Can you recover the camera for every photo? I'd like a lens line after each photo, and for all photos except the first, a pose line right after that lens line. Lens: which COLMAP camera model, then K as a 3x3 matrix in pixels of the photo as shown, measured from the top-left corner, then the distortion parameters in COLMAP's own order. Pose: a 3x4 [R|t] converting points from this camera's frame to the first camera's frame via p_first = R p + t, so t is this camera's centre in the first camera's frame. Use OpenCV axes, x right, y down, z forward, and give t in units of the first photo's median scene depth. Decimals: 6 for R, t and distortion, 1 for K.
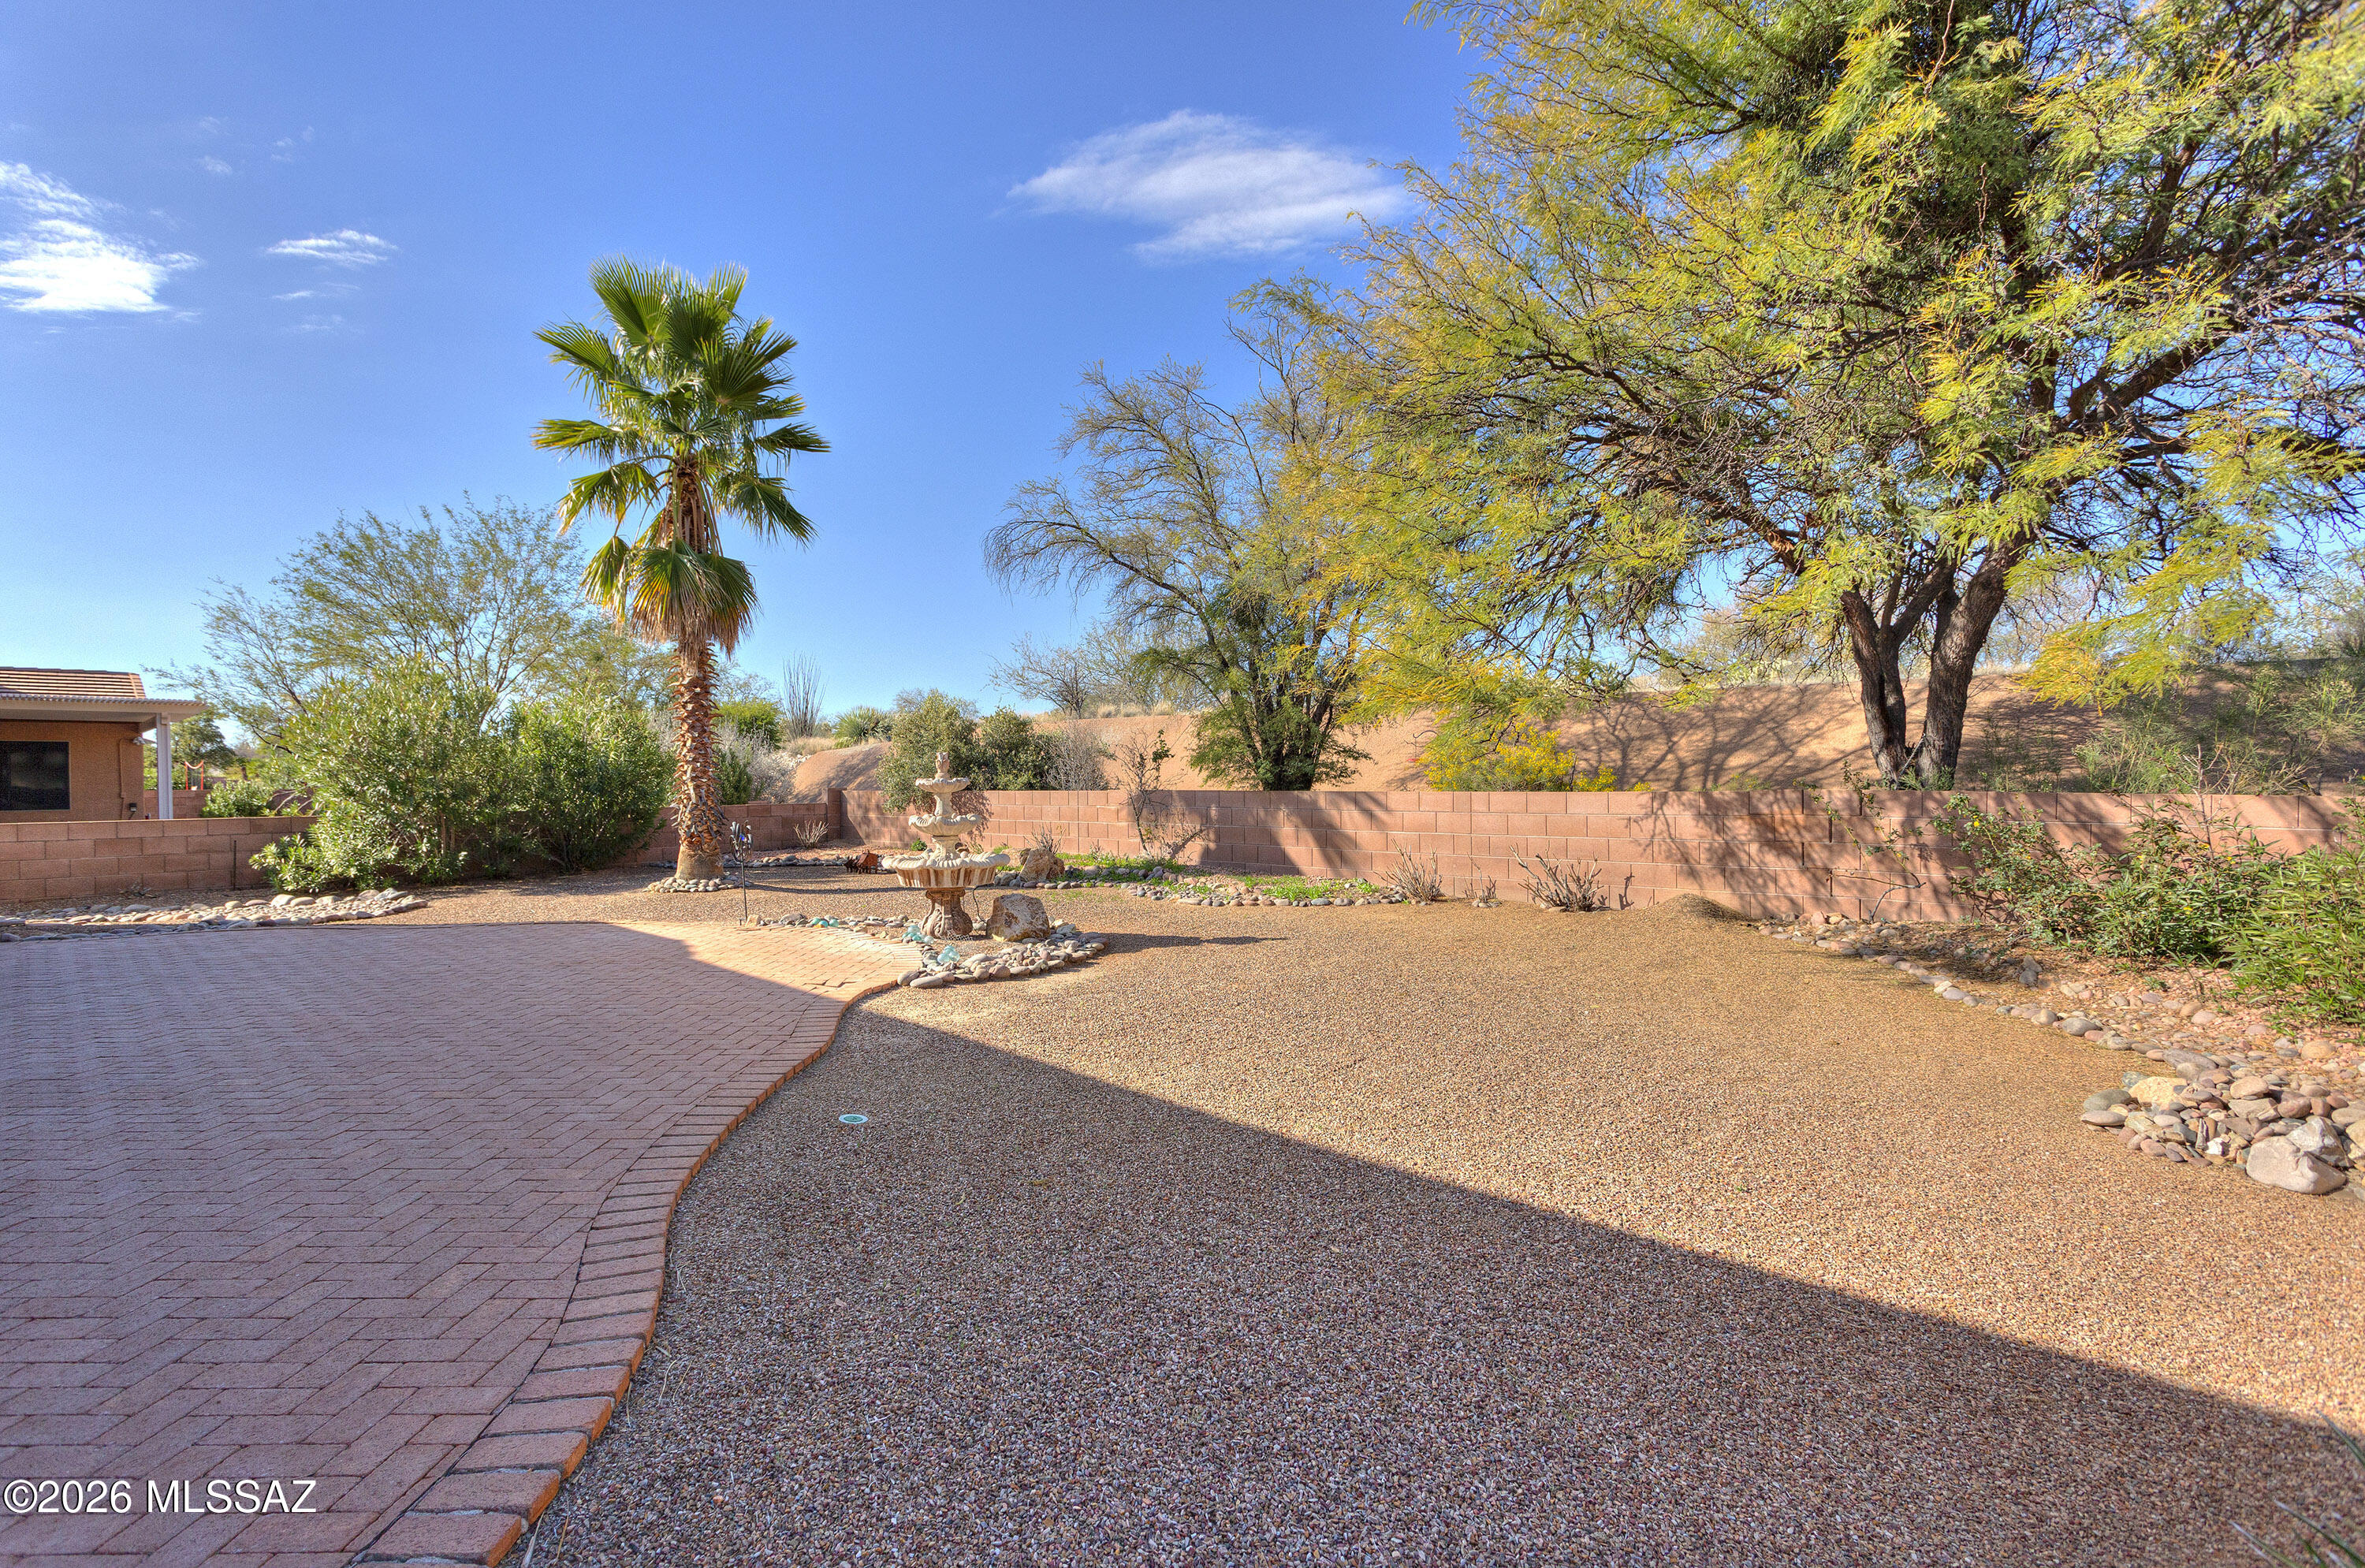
lens RADIAL K [[1134.4, 0, 1165.9], [0, 1134.4, 774.6], [0, 0, 1]] dist [0.000507, 0.000520]
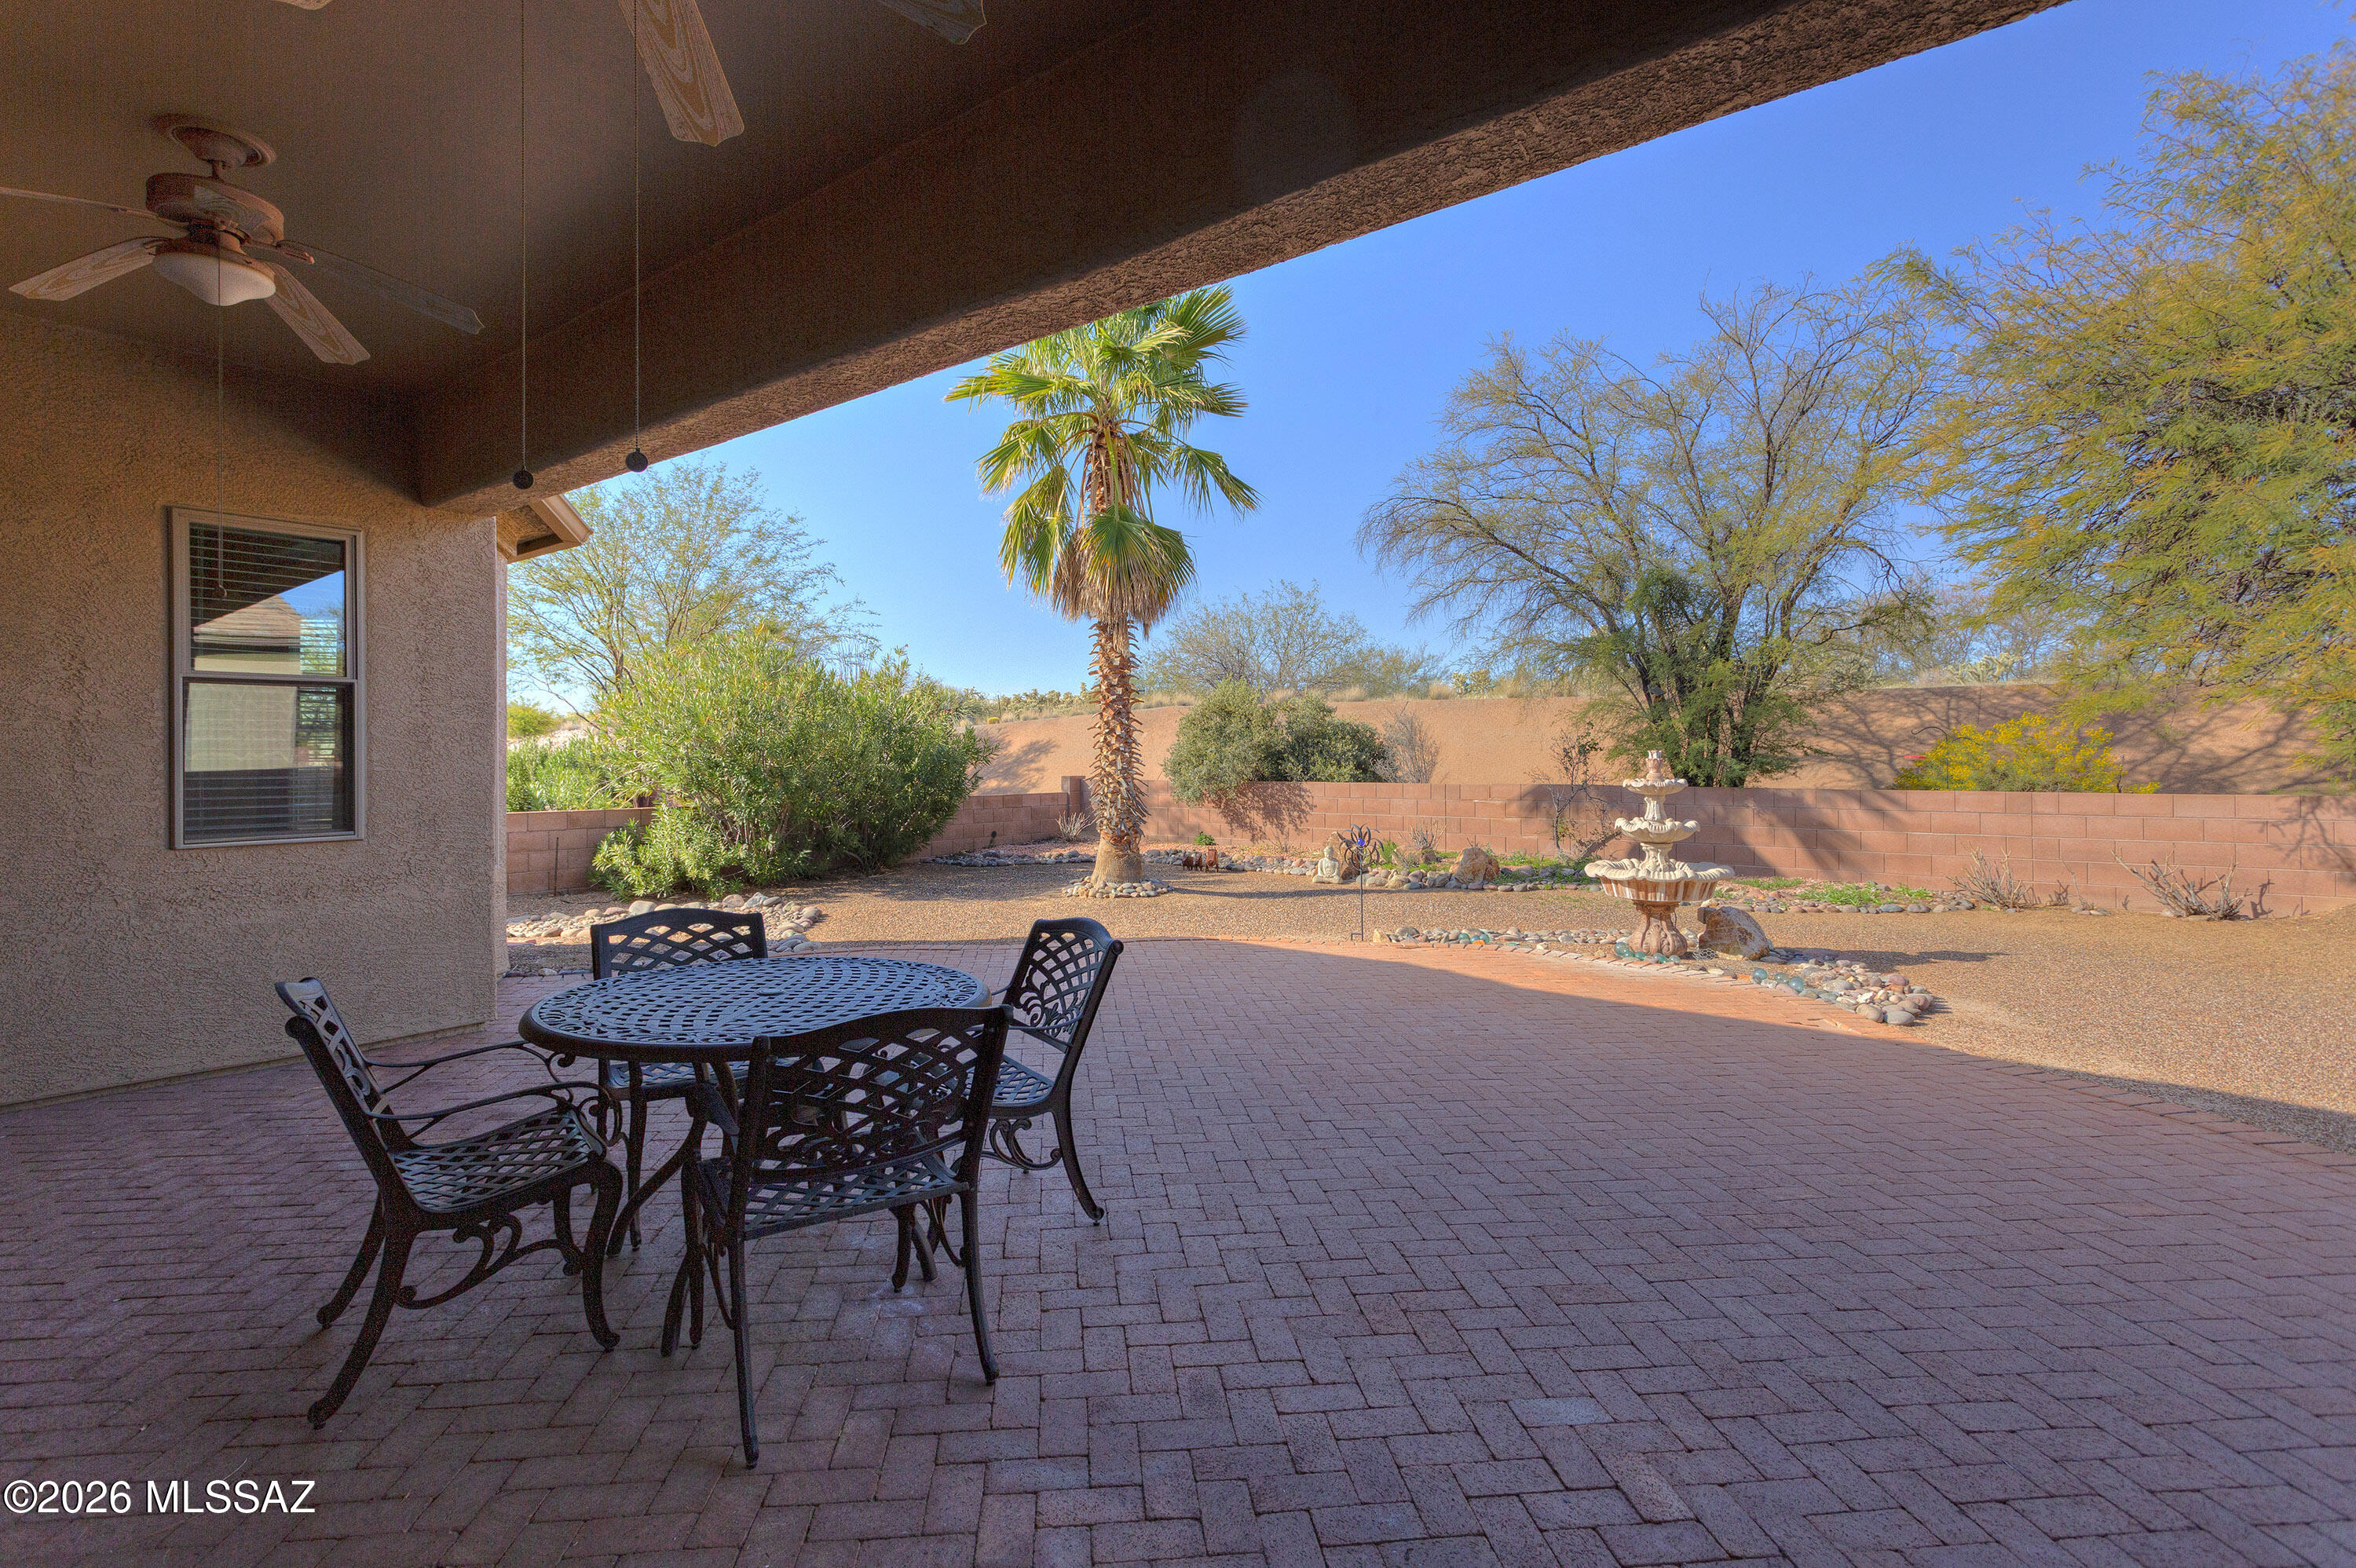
lens RADIAL K [[1129.9, 0, 1161.3], [0, 1129.9, 747.7], [0, 0, 1]] dist [0.000507, 0.000520]
pose [[0.996044, 0.007464, 0.088543, -0.464779], [-0.006855, 0.999951, -0.007179, -0.008560], [-0.088592, 0.006543, 0.996047, 0.099939]]
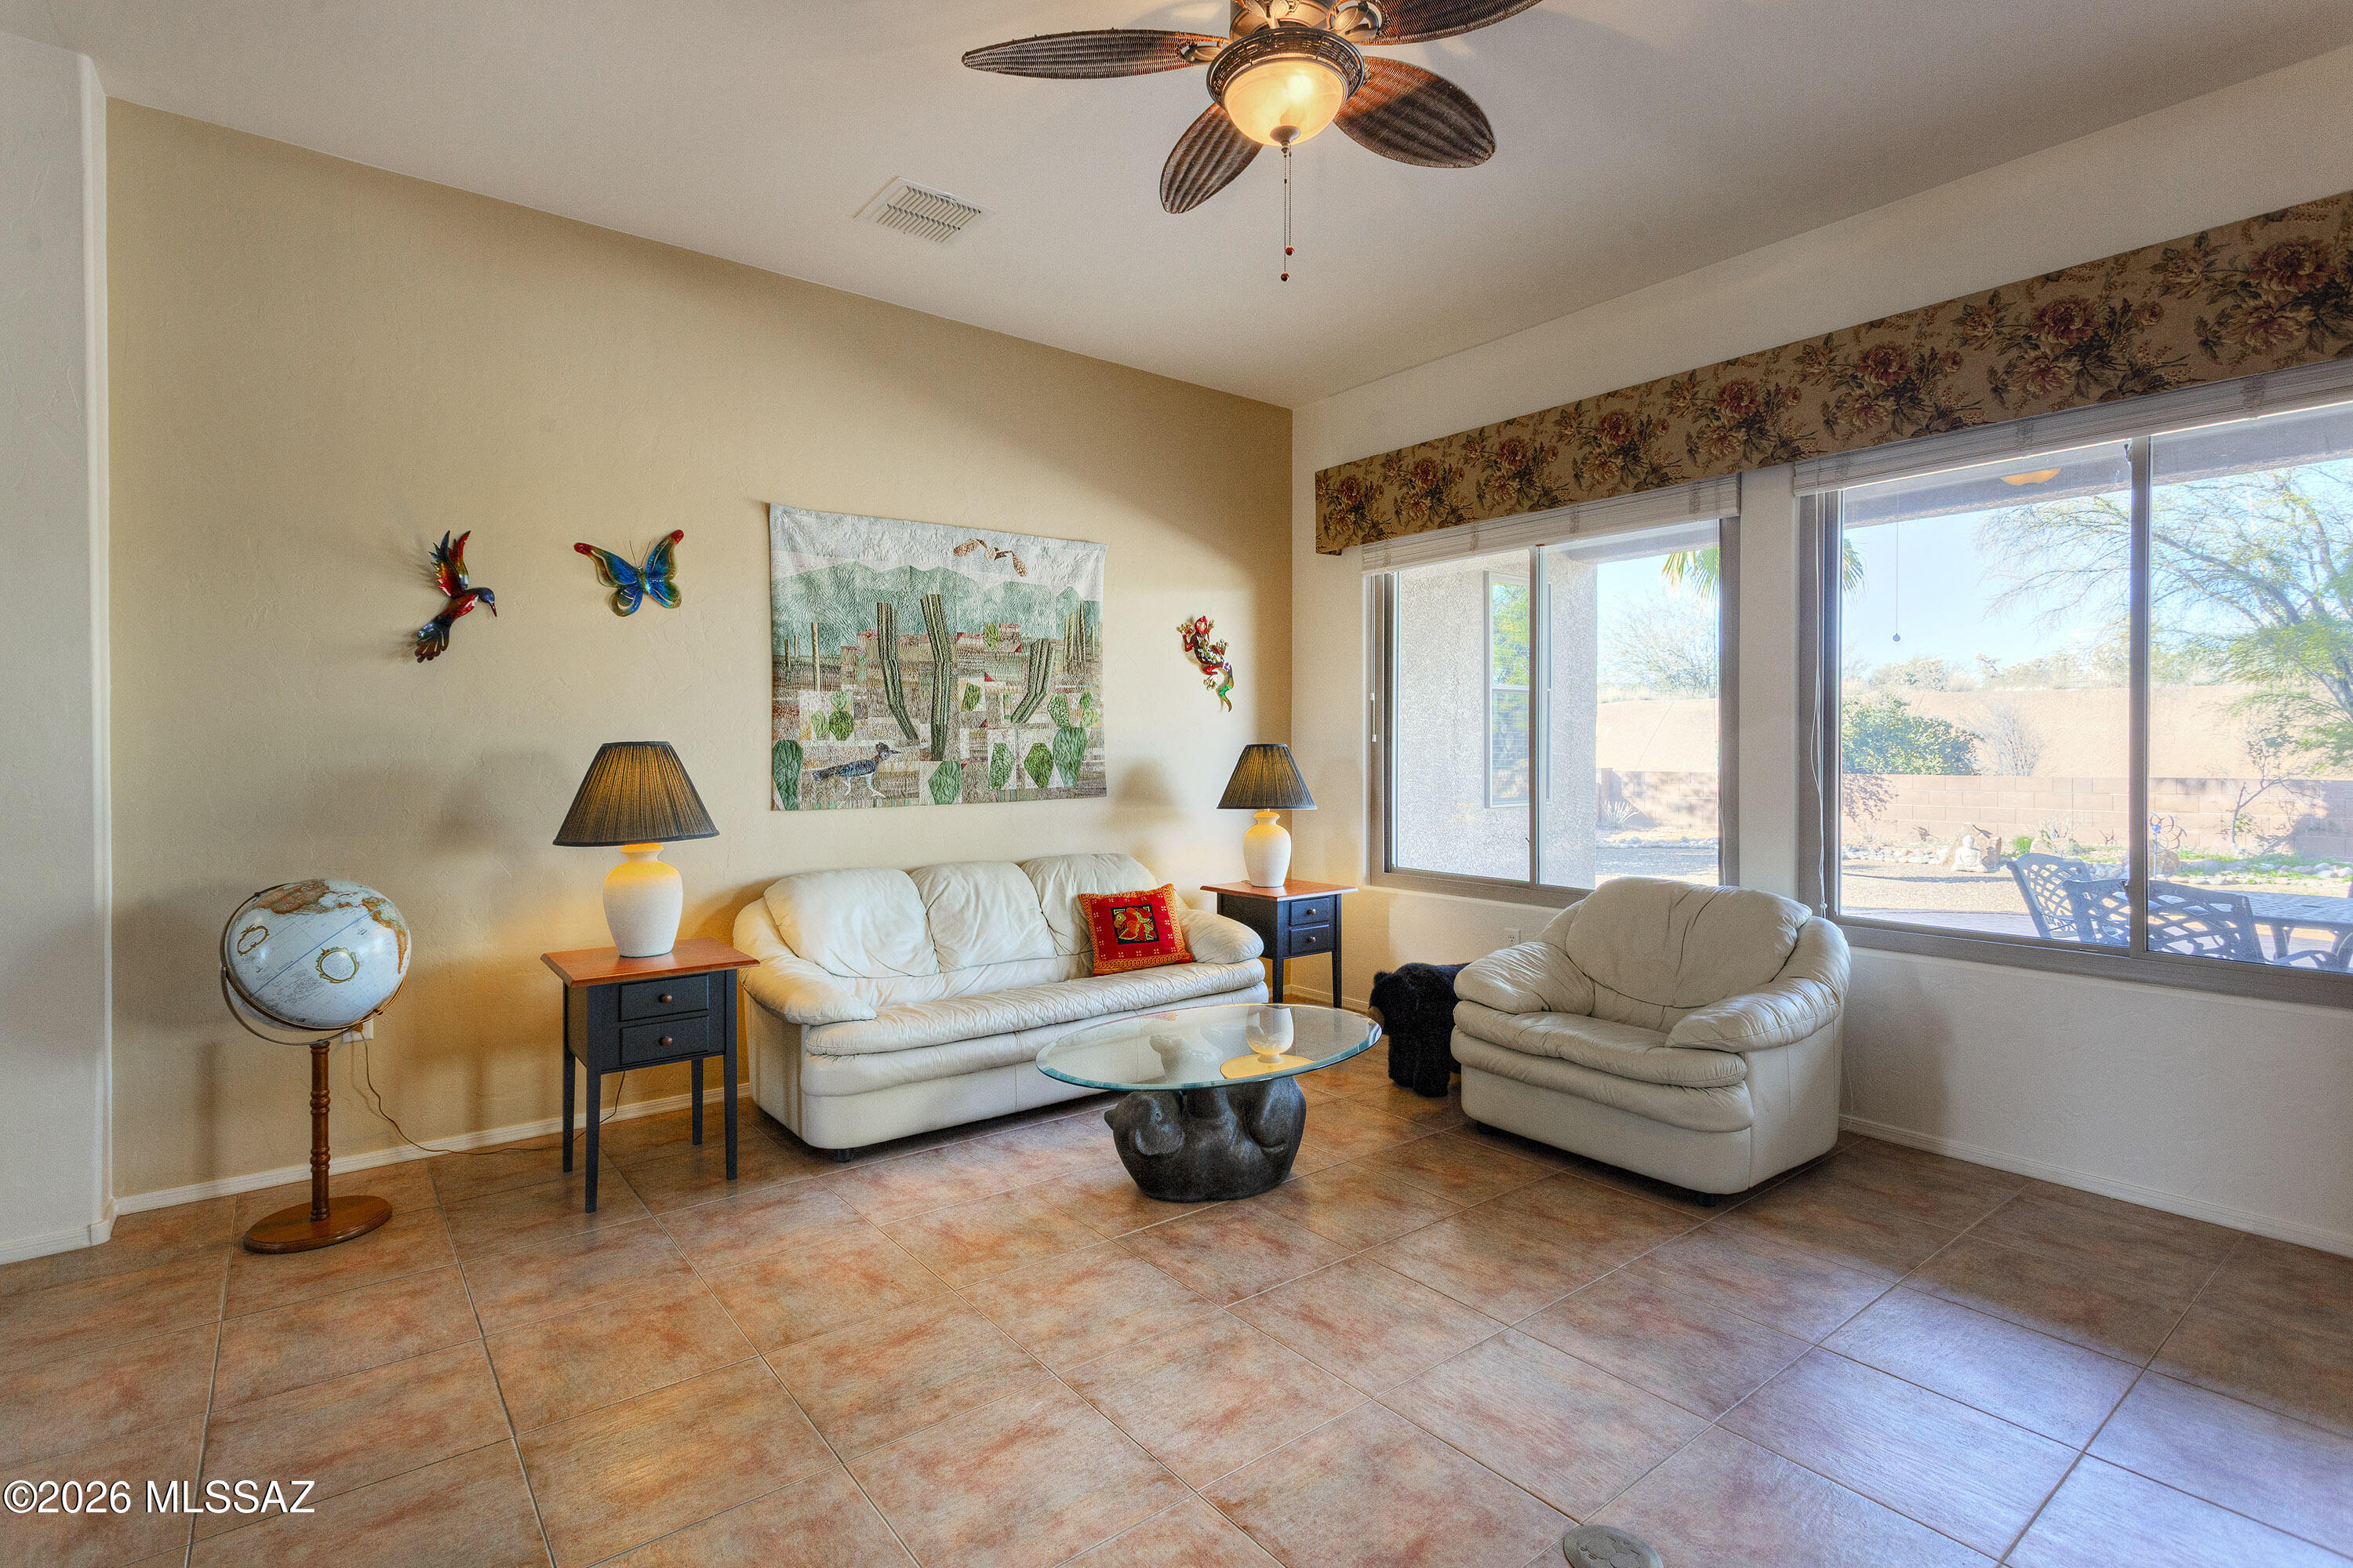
lens RADIAL K [[1128.6, 0, 1168.7], [0, 1128.6, 747.9], [0, 0, 1]] dist [0.000507, 0.000520]
pose [[0.990222, 0.007016, -0.139325, -0.813815], [-0.007326, 0.999972, -0.001714, -0.002281], [0.139309, 0.002718, 0.990245, -0.042717]]
